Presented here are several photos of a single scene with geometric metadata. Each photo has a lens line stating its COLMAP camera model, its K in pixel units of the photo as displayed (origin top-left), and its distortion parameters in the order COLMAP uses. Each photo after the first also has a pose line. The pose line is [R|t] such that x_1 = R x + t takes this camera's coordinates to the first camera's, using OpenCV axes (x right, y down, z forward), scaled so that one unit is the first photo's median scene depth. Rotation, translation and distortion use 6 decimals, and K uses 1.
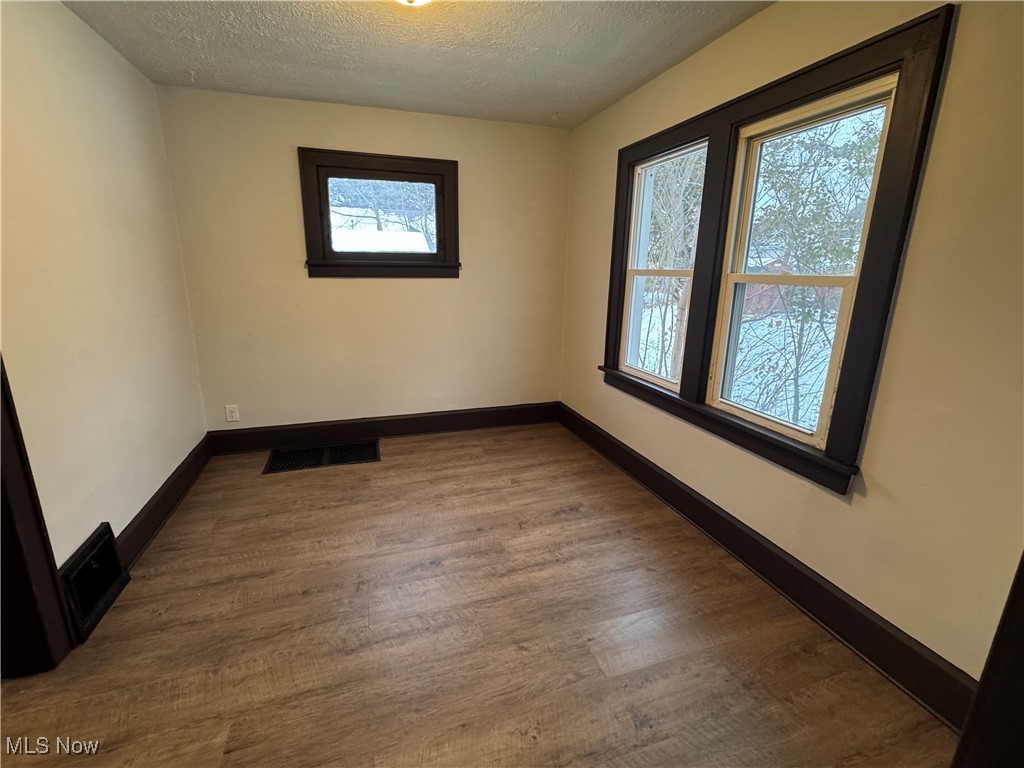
lens RADIAL K [[454.2, 0, 512.0], [0, 454.2, 384.0], [0, 0, 1]] dist [-0.001497, -0.000521]
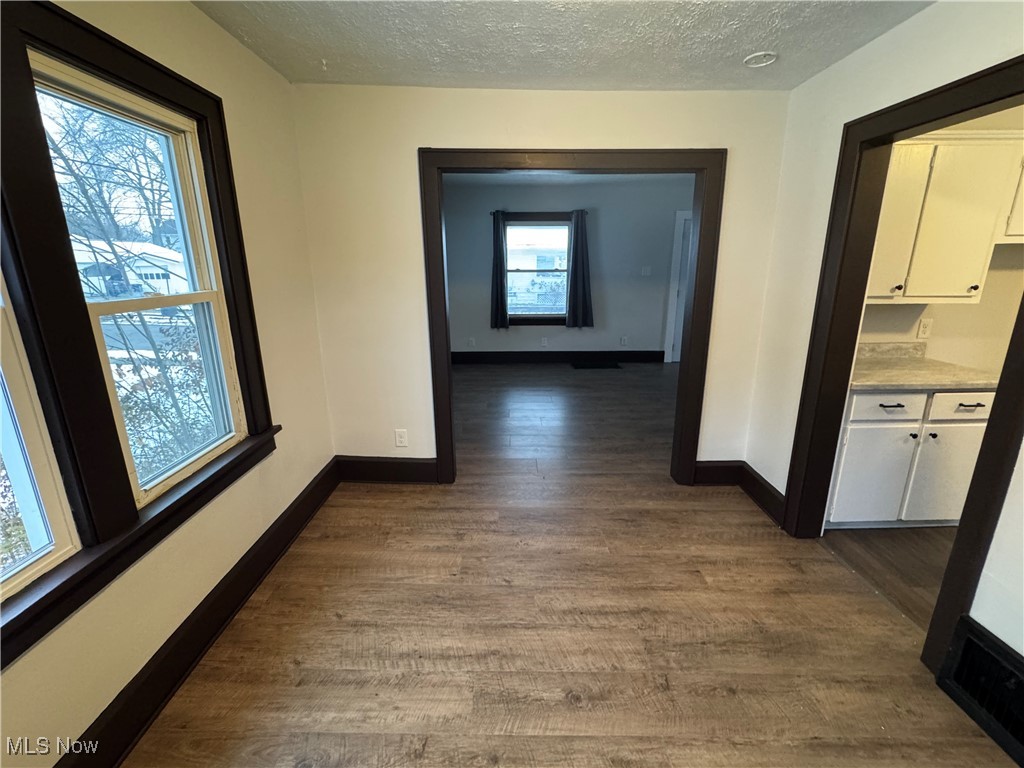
lens RADIAL K [[454.2, 0, 512.0], [0, 454.2, 384.0], [0, 0, 1]] dist [-0.001497, -0.000521]
pose [[-0.952773, -0.089034, 0.290339, -0.253610], [0.066958, 0.870939, 0.486807, -0.426472], [-0.296211, 0.483257, -0.823846, 1.450434]]
